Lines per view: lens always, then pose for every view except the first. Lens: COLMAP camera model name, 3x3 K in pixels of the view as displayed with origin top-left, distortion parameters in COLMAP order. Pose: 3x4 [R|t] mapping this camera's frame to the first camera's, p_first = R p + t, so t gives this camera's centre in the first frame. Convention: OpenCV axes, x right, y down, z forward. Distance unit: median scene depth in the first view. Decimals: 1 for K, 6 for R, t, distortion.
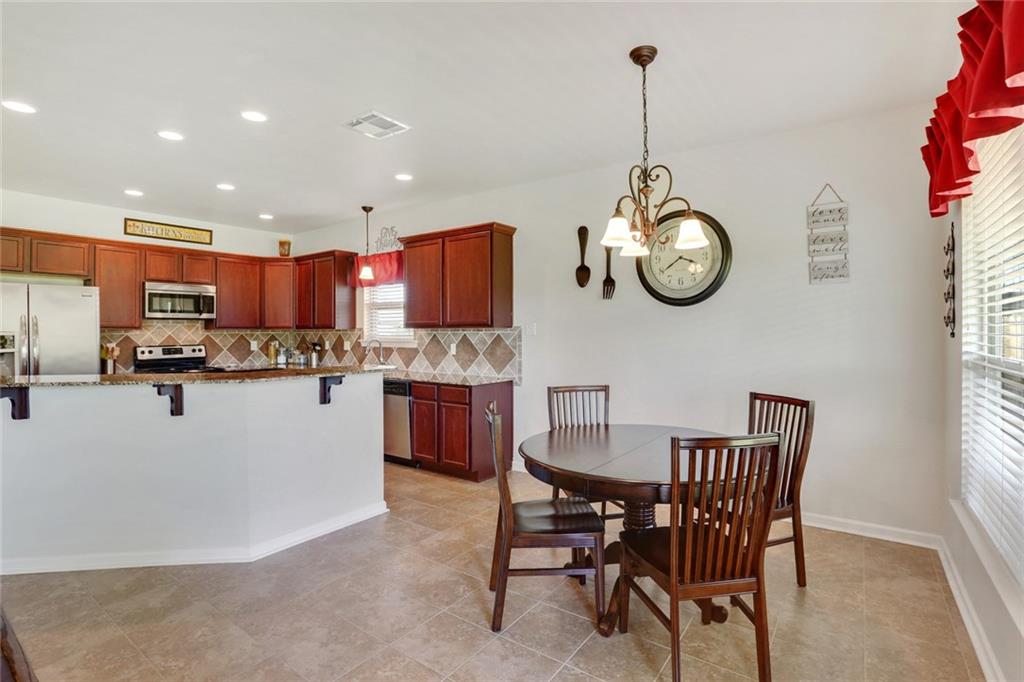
lens RADIAL K [[474.8, 0, 512.0], [0, 474.8, 341.0], [0, 0, 1]] dist [-0.053454, 0.014163]
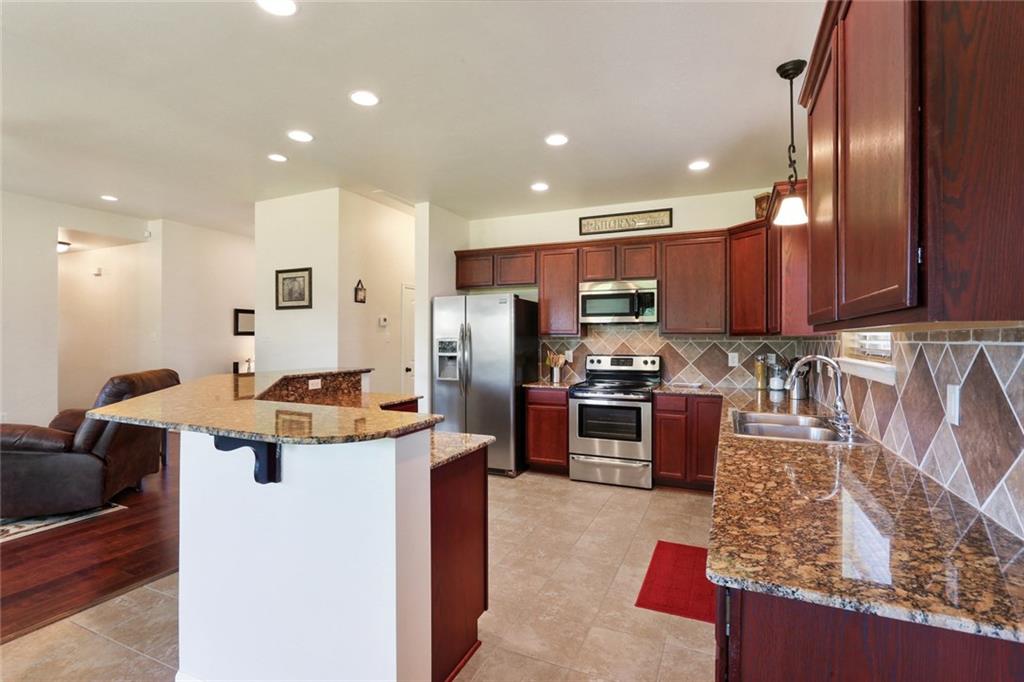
lens RADIAL K [[474.8, 0, 512.0], [0, 474.8, 341.0], [0, 0, 1]] dist [-0.053454, 0.014163]
pose [[0.196198, 0.005885, -0.980547, 0.081408], [-0.023687, 0.999719, 0.001261, -0.013359], [0.980278, 0.022979, 0.196282, 0.673825]]
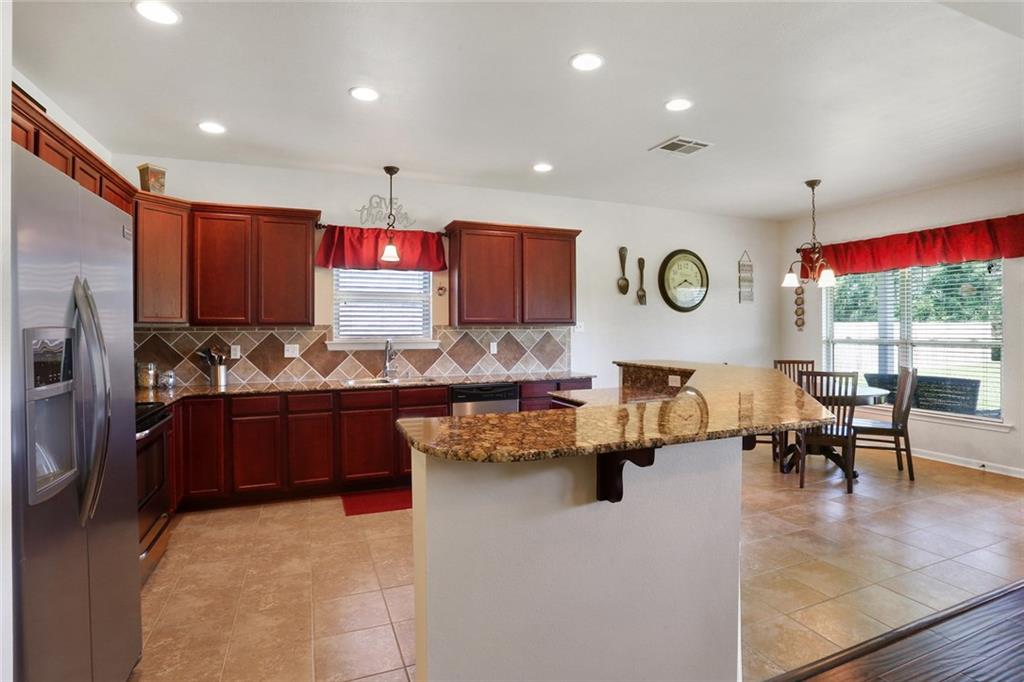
lens RADIAL K [[510.8, 0, 510.1], [0, 510.8, 330.3], [0, 0, 1]] dist [-0.001872, 0.000032]
pose [[0.538551, 0.004043, 0.842583, -0.934659], [0.023179, 0.999539, -0.019612, 0.002326], [-0.842274, 0.030092, 0.538209, 0.406324]]
